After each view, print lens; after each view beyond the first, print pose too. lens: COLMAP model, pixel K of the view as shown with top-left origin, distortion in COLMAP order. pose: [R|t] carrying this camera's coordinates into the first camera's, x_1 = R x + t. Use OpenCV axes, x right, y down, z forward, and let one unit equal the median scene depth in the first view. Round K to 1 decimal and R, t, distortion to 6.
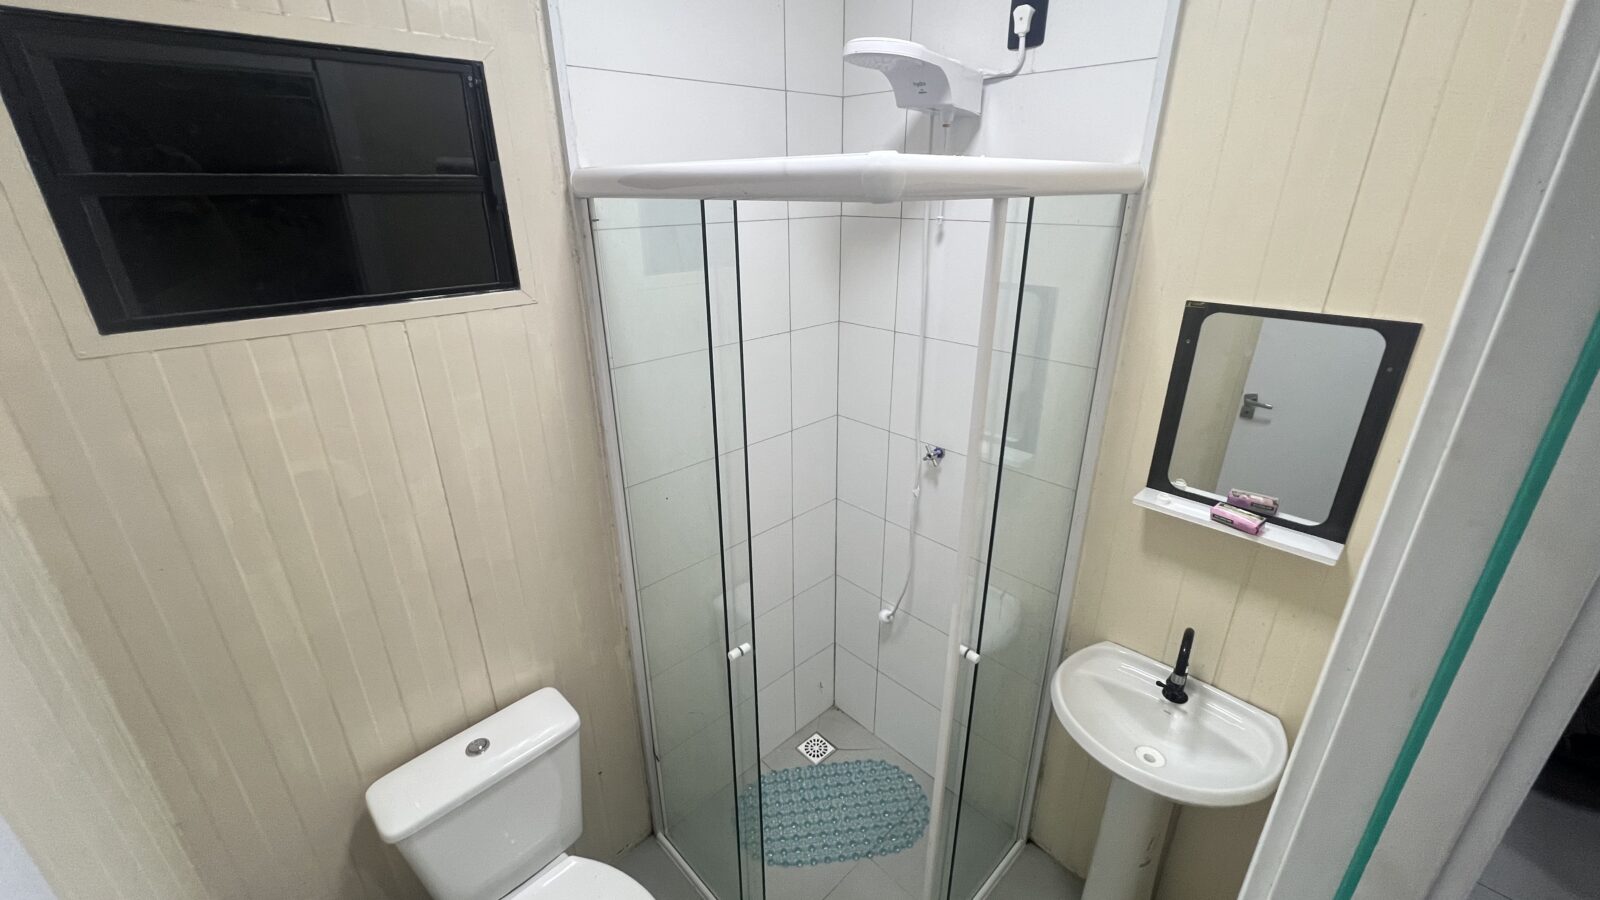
lens RADIAL K [[644.5, 0, 796.1], [0, 644.5, 447.9], [0, 0, 1]] dist [0.002032, -0.000148]
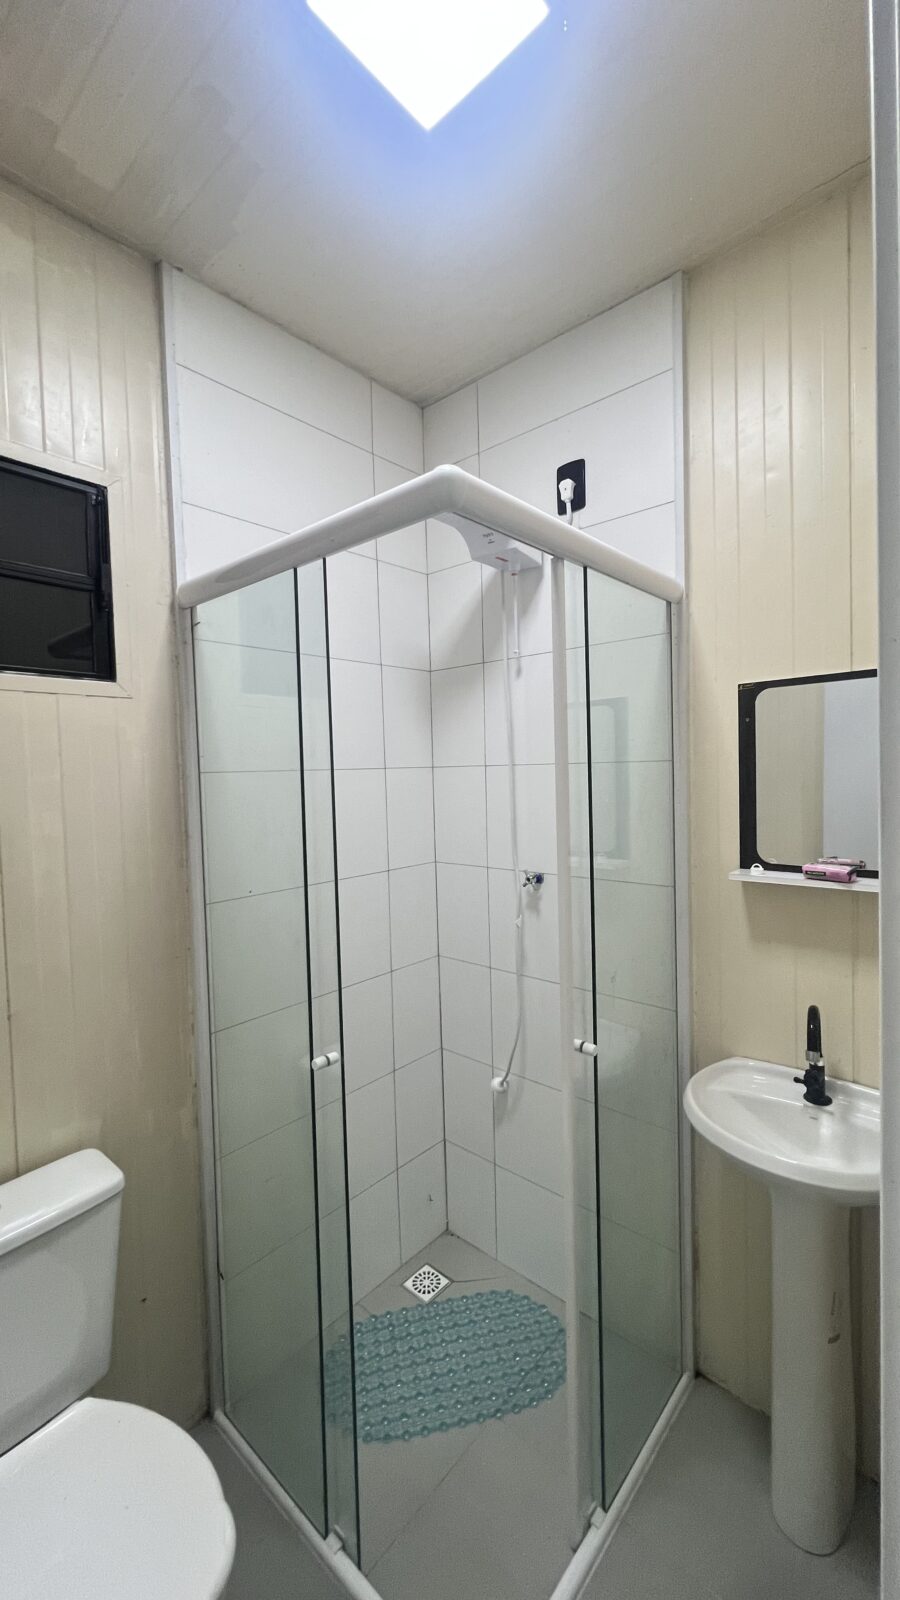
lens RADIAL K [[644.5, 0, 454.5], [0, 644.5, 796.9], [0, 0, 1]] dist [0.002032, -0.000148]
pose [[0.996292, -0.021569, 0.083295, 0.017743], [0.048760, 0.939147, -0.340036, 0.251733], [-0.070892, 0.342836, 0.936716, 0.049258]]
